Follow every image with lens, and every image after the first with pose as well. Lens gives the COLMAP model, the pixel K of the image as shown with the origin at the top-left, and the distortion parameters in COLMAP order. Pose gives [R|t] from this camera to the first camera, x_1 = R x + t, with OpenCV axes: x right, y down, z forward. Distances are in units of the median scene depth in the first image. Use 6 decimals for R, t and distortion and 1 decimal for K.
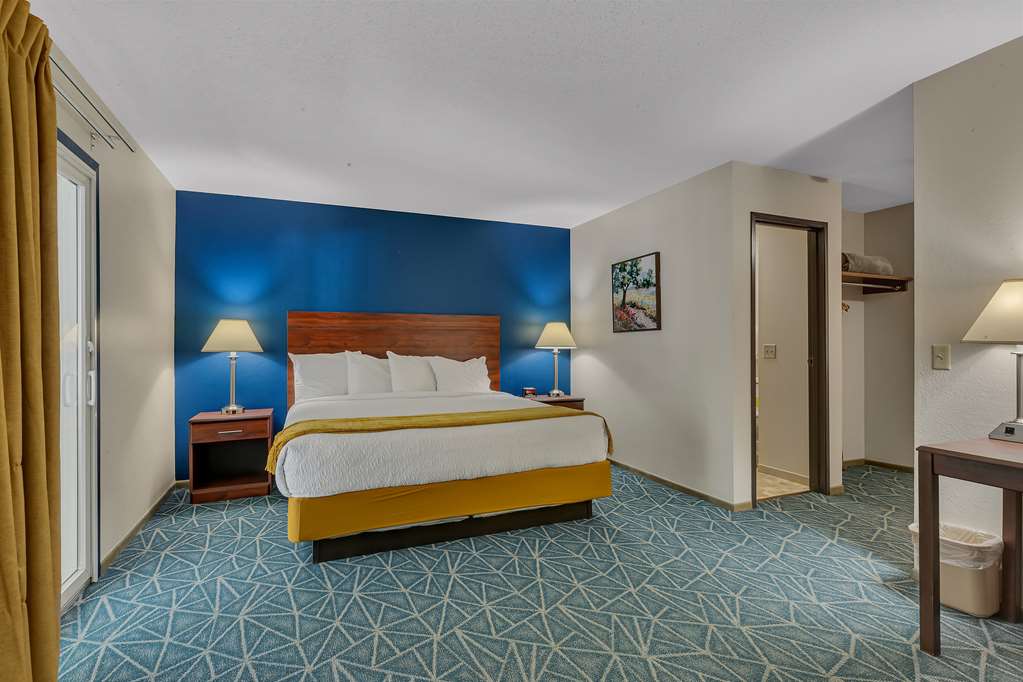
lens RADIAL K [[495.1, 0, 517.2], [0, 495.1, 341.1], [0, 0, 1]] dist [0.000662, -0.000222]
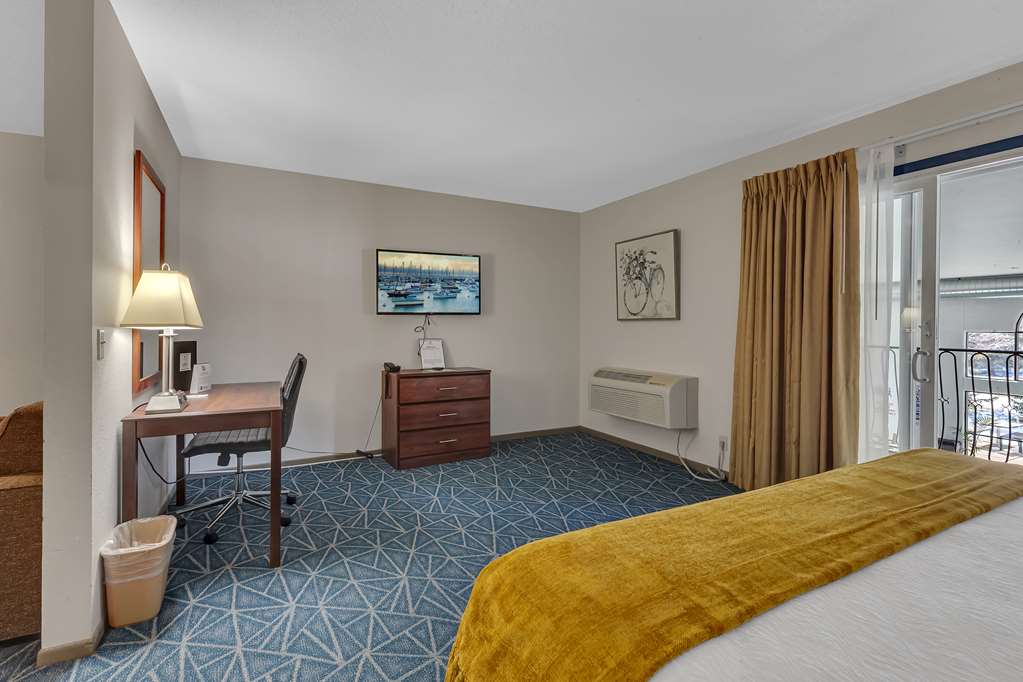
lens RADIAL K [[476.7, 0, 520.0], [0, 476.7, 324.5], [0, 0, 1]] dist [0.001586, 0.000161]
pose [[-0.995495, -0.001467, -0.094803, 0.135333], [-0.001244, 0.999996, -0.002406, 0.001162], [0.094806, -0.002278, -0.995493, 0.974330]]
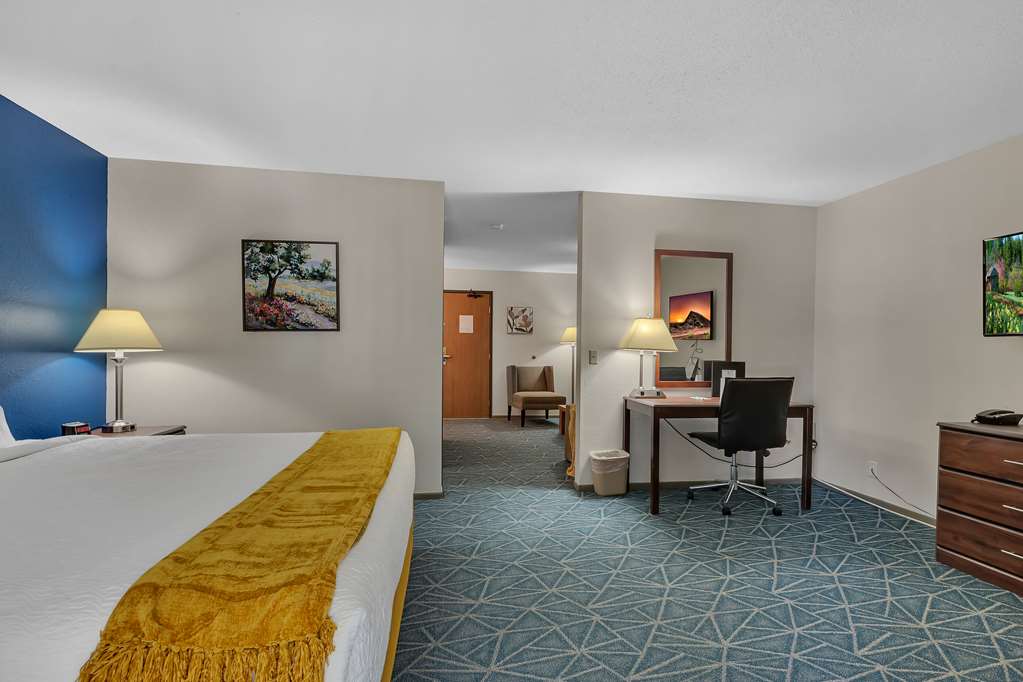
lens RADIAL K [[495.1, 0, 517.2], [0, 495.1, 341.1], [0, 0, 1]] dist [0.000662, -0.000222]
pose [[0.232394, 0.012577, 0.972540, -0.473066], [-0.014009, 0.999856, -0.009582, -0.000079], [-0.972521, -0.011397, 0.232537, 0.456402]]
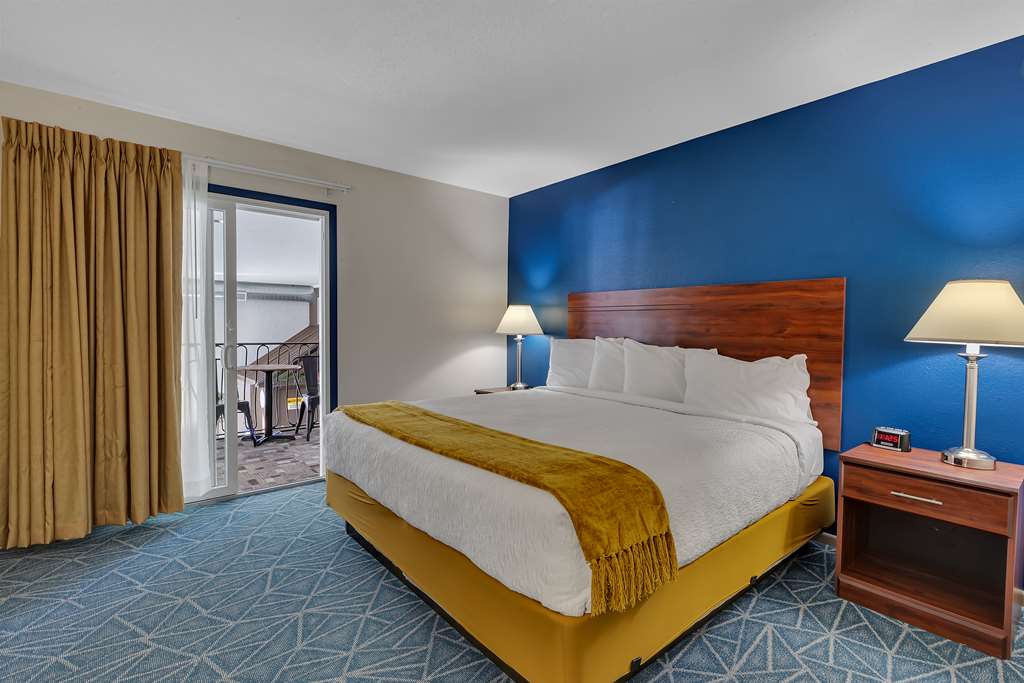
lens RADIAL K [[478.8, 0, 512.7], [0, 478.8, 338.3], [0, 0, 1]] dist [0.003567, 0.001138]
pose [[0.290048, 0.029052, -0.956571, 0.403835], [-0.004561, 0.999570, 0.028975, -0.000667], [0.957001, -0.004041, 0.290056, 0.630401]]
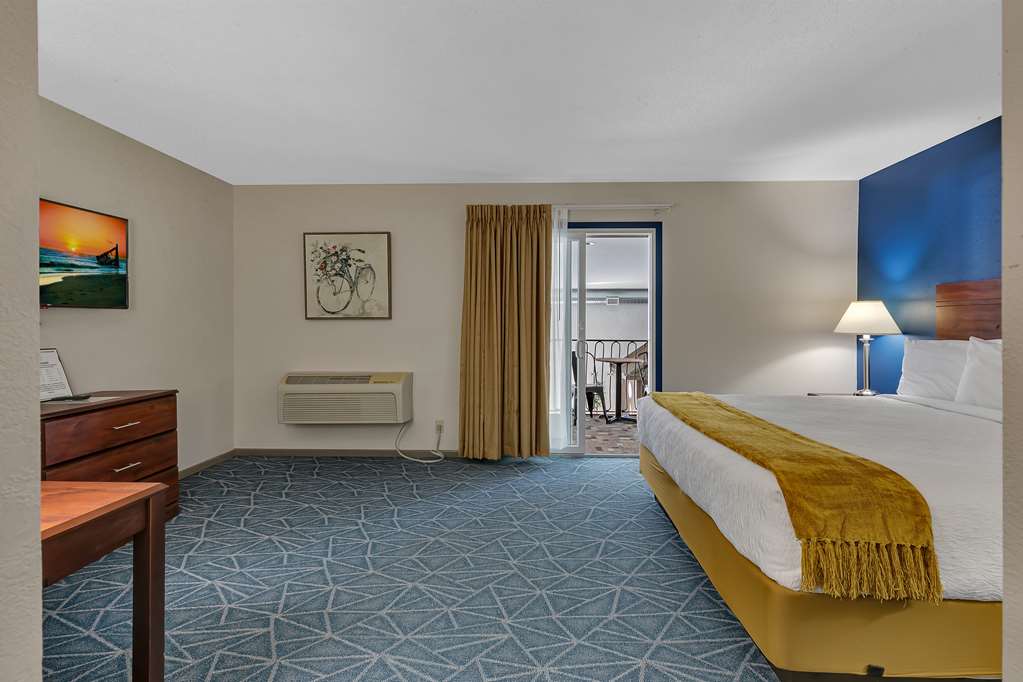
lens RADIAL K [[476.7, 0, 520.0], [0, 476.7, 324.5], [0, 0, 1]] dist [0.001586, 0.000161]
pose [[-0.423029, 0.001084, -0.906116, 0.507596], [0.002442, 0.999997, 0.000056, 0.000656], [0.906113, -0.002189, -0.423030, 0.726252]]
